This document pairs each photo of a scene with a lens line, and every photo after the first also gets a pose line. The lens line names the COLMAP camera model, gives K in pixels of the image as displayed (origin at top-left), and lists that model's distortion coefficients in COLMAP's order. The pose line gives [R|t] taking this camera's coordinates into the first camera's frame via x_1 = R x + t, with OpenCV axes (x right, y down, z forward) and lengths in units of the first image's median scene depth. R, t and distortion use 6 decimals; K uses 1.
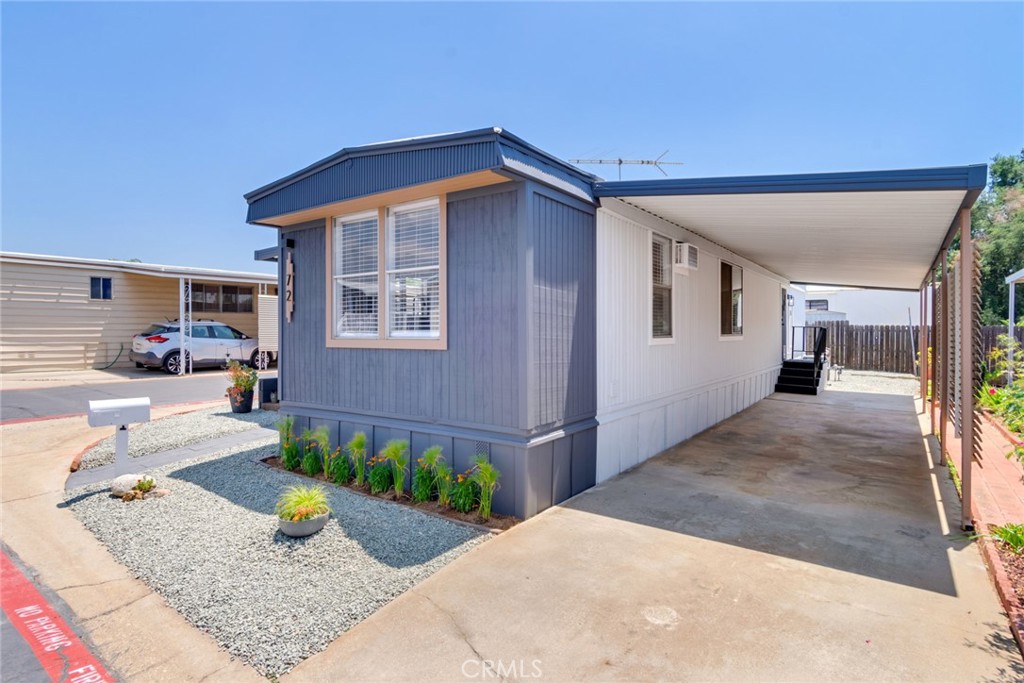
lens RADIAL K [[546.5, 0, 509.4], [0, 546.5, 334.8], [0, 0, 1]] dist [-0.003621, -0.001382]
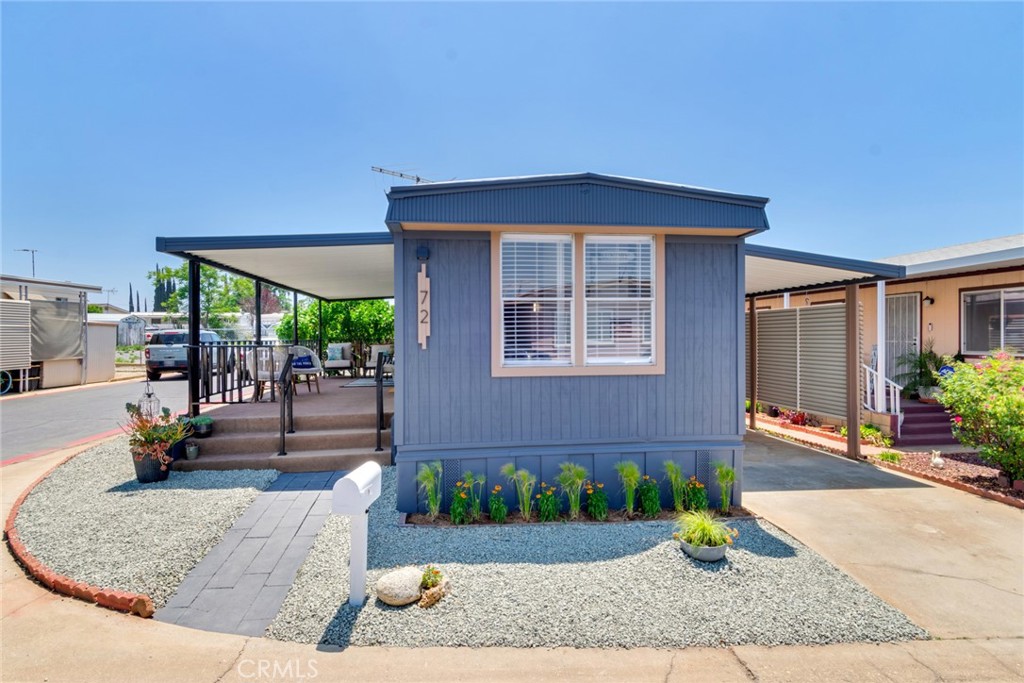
lens RADIAL K [[546.5, 0, 509.4], [0, 546.5, 340.1], [0, 0, 1]] dist [-0.003621, -0.001382]
pose [[0.738377, -0.007706, 0.674344, -1.129984], [0.007353, 0.999967, 0.003375, -0.049547], [-0.674348, 0.002467, 0.738409, 0.397499]]
